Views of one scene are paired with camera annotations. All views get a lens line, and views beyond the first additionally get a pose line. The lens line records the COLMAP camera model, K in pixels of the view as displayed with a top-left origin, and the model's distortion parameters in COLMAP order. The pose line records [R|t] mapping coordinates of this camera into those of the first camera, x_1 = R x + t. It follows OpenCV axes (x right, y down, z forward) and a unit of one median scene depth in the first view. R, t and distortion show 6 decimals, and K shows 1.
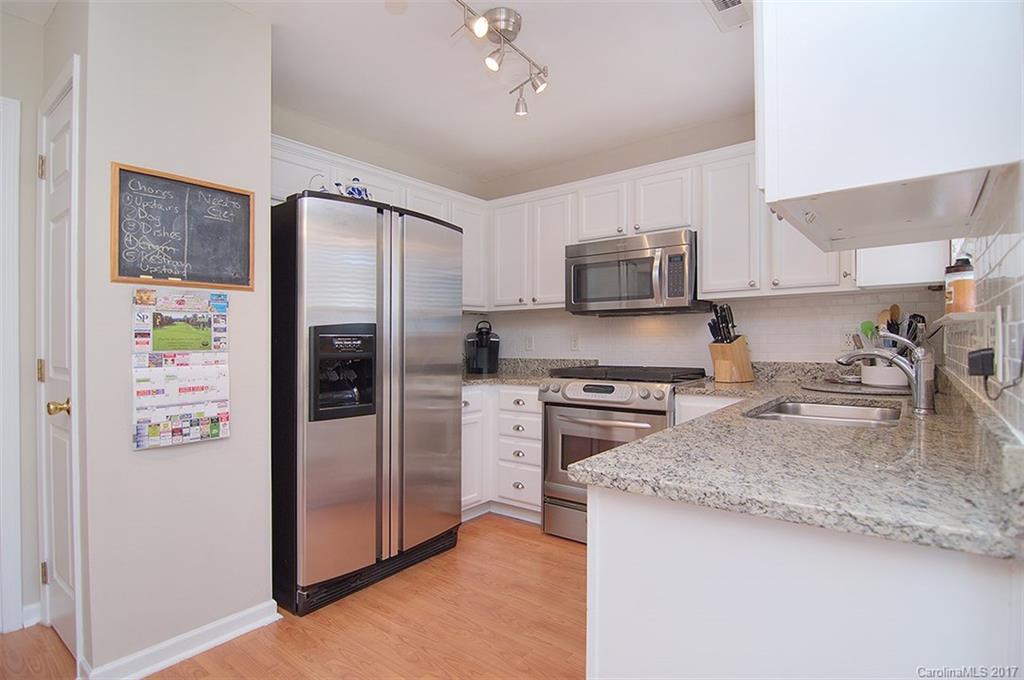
lens RADIAL K [[503.0, 0, 509.4], [0, 503.0, 345.2], [0, 0, 1]] dist [0.002806, -0.015156]
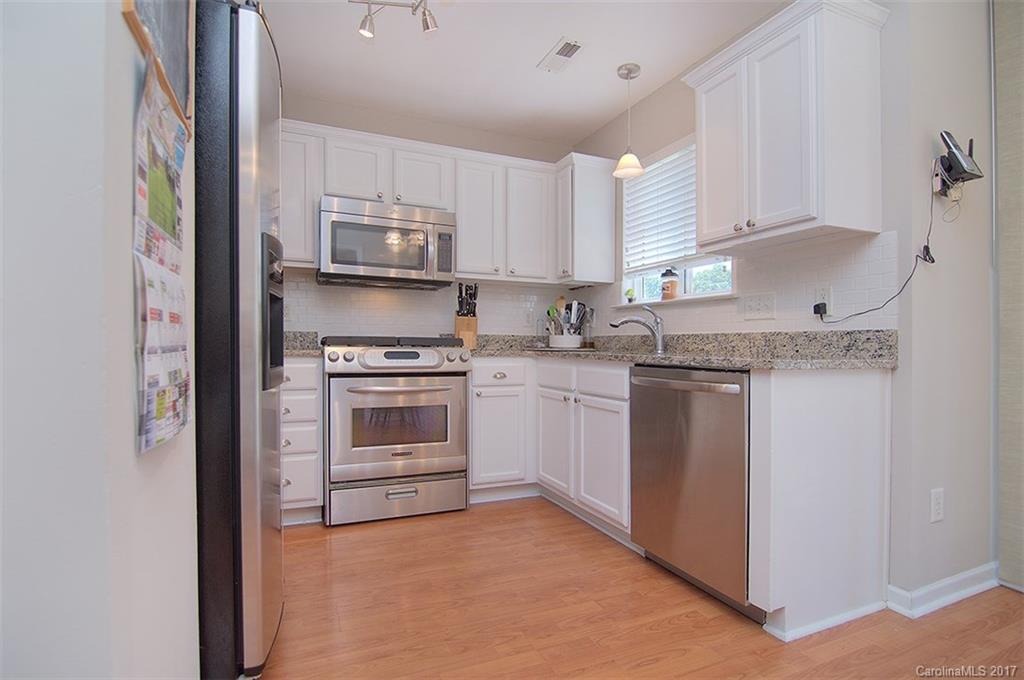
lens RADIAL K [[516.6, 0, 514.1], [0, 516.6, 342.5], [0, 0, 1]] dist [-0.017449, -0.000269]
pose [[0.440355, 0.021583, 0.897564, -0.624212], [-0.008396, 0.999766, -0.019921, 0.081548], [-0.897785, 0.001236, 0.440433, 0.376117]]
